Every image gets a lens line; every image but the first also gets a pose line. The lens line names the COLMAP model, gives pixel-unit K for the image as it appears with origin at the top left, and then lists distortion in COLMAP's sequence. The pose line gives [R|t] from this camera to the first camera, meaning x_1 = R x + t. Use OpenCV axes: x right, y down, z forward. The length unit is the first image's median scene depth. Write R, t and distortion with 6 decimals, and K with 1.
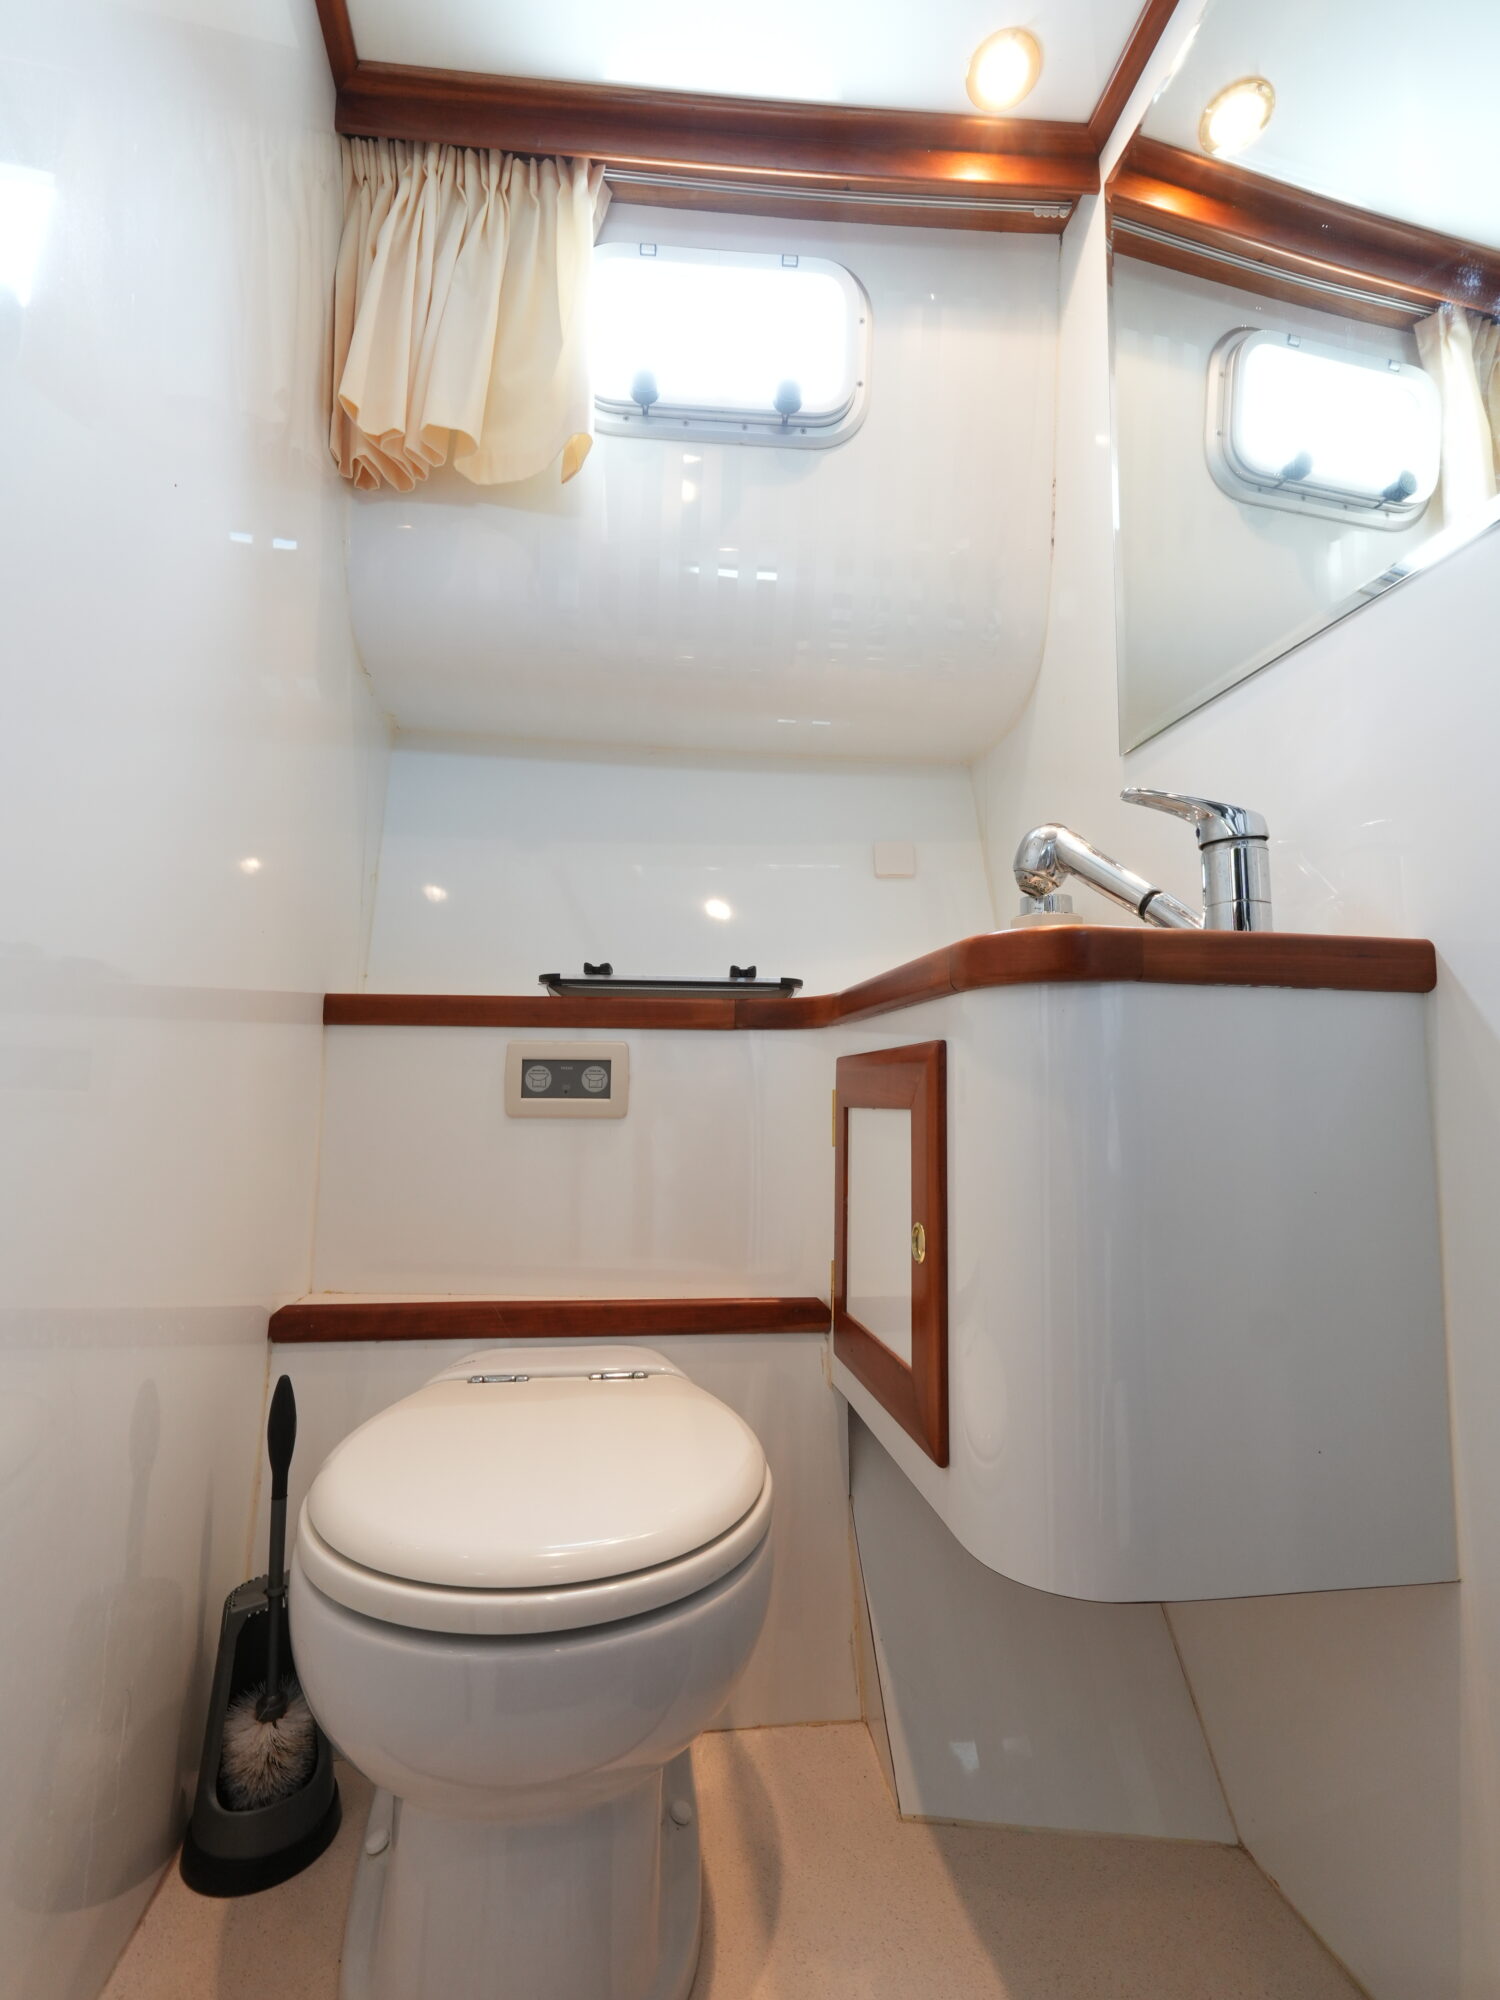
lens RADIAL K [[930.7, 0, 750.0], [0, 930.7, 1000.0], [0, 0, 1]] dist [0.000565, -0.001168]
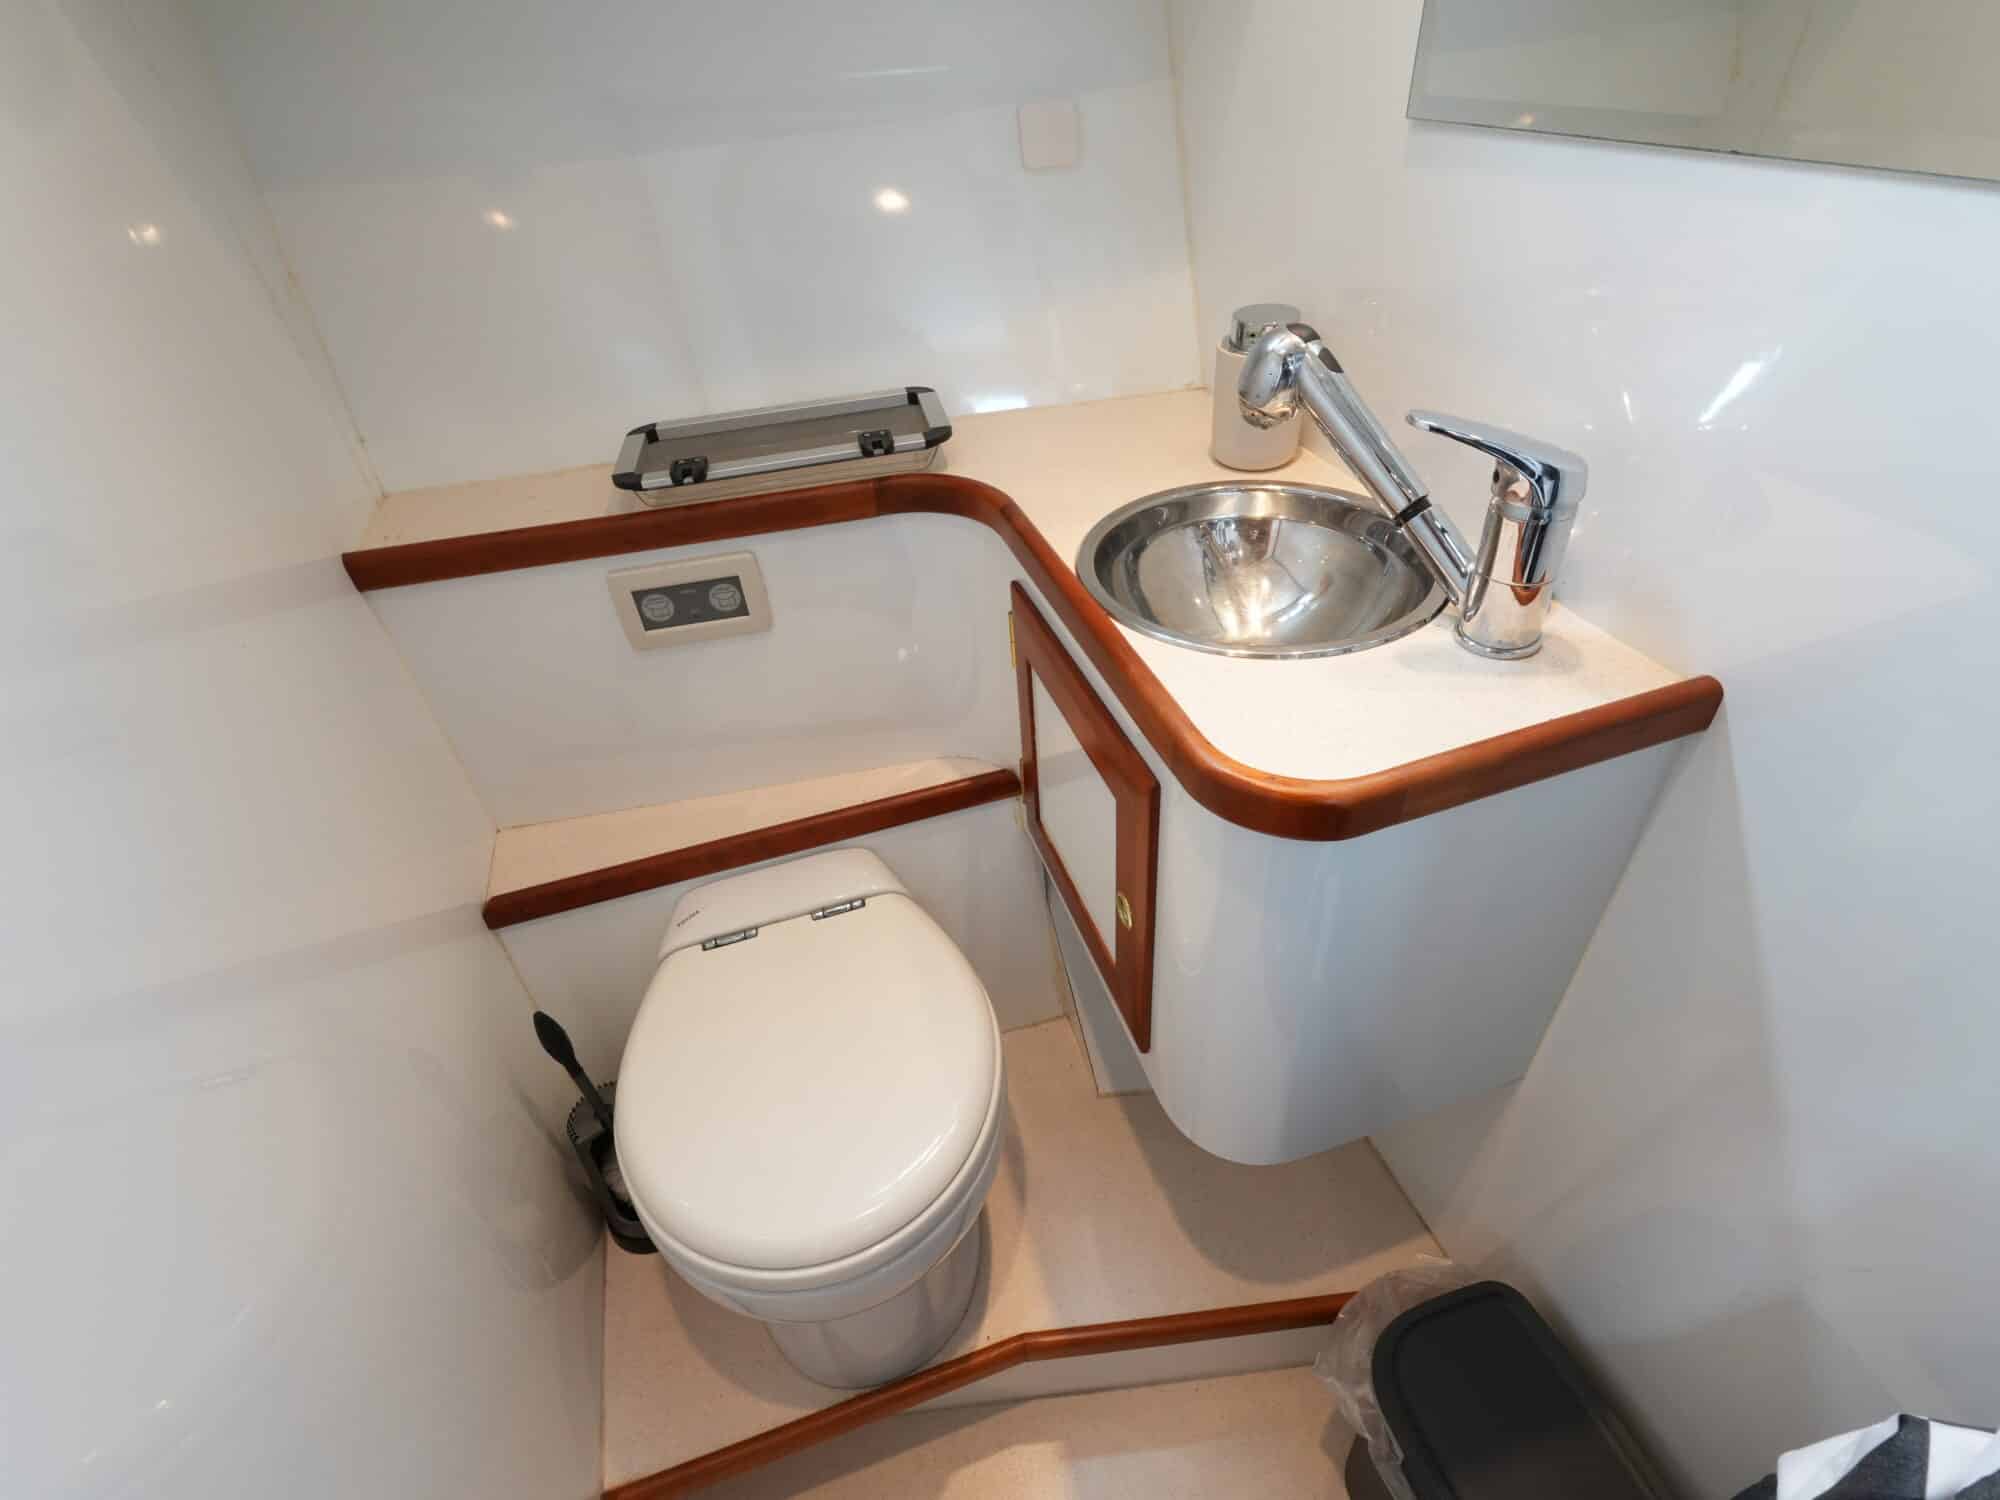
lens RADIAL K [[930.7, 0, 1000.0], [0, 930.7, 750.0], [0, 0, 1]] dist [0.000565, -0.001168]
pose [[0.985776, -0.157727, 0.058027, 0.010452], [0.075225, 0.722855, 0.686893, -0.431073], [-0.150286, -0.672758, 0.724439, 0.288752]]
